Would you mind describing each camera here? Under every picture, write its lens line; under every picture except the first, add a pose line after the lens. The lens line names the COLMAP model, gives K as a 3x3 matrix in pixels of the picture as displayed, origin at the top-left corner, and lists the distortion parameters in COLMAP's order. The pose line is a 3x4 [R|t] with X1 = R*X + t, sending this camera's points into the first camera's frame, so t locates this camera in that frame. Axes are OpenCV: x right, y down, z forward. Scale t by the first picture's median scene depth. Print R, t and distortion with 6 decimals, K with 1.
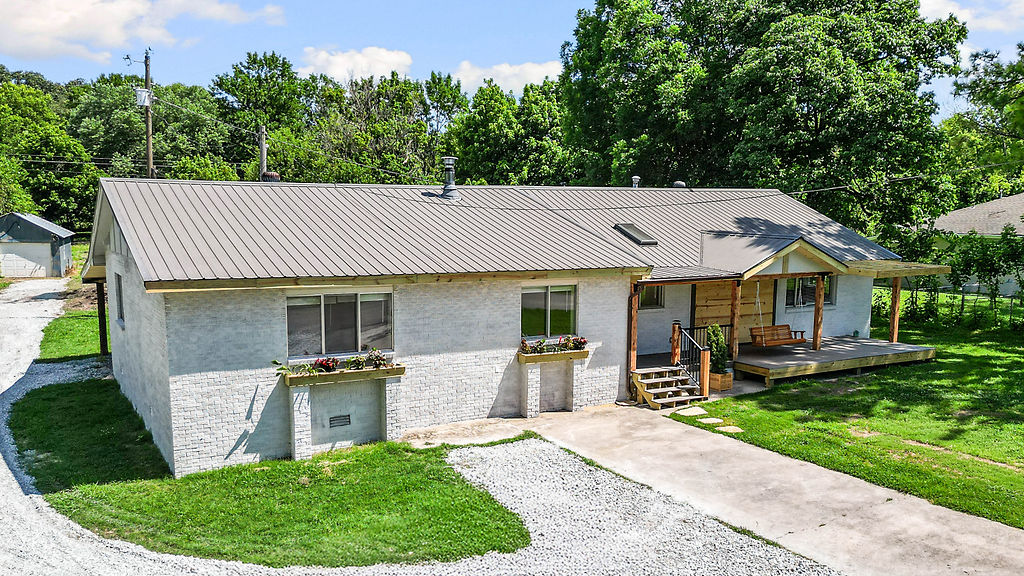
lens RADIAL K [[706.4, 0, 517.4], [0, 706.4, 259.7], [0, 0, 1]] dist [0.004834, 0.002549]
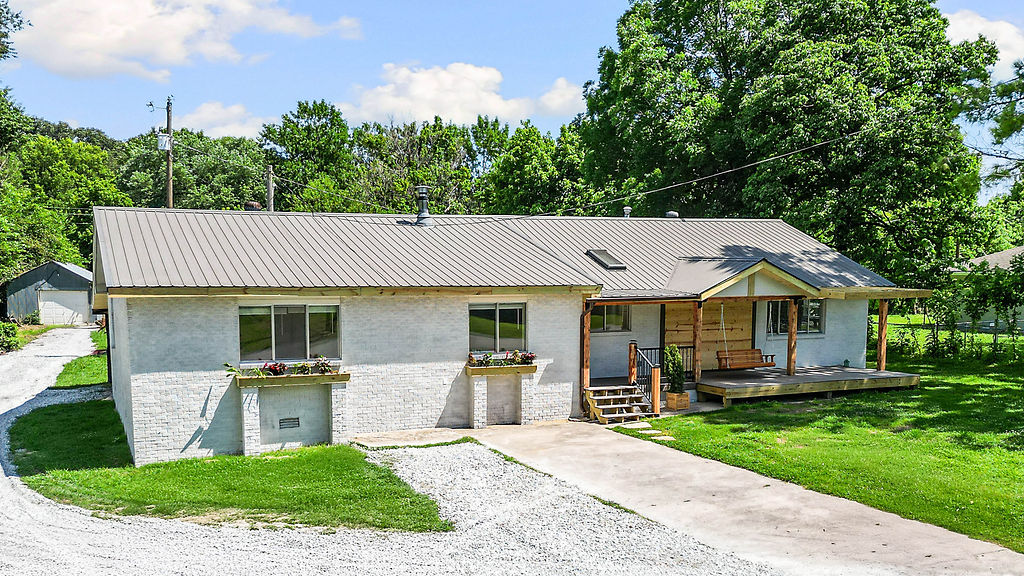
lens RADIAL K [[757.8, 0, 512.0], [0, 757.8, 288.0], [0, 0, 1]] dist [0.005641, -0.000658]
pose [[0.996317, -0.004874, -0.085603, 0.151896], [0.001788, 0.999347, -0.036086, 0.052322], [0.085723, 0.035800, 0.995676, -0.105984]]
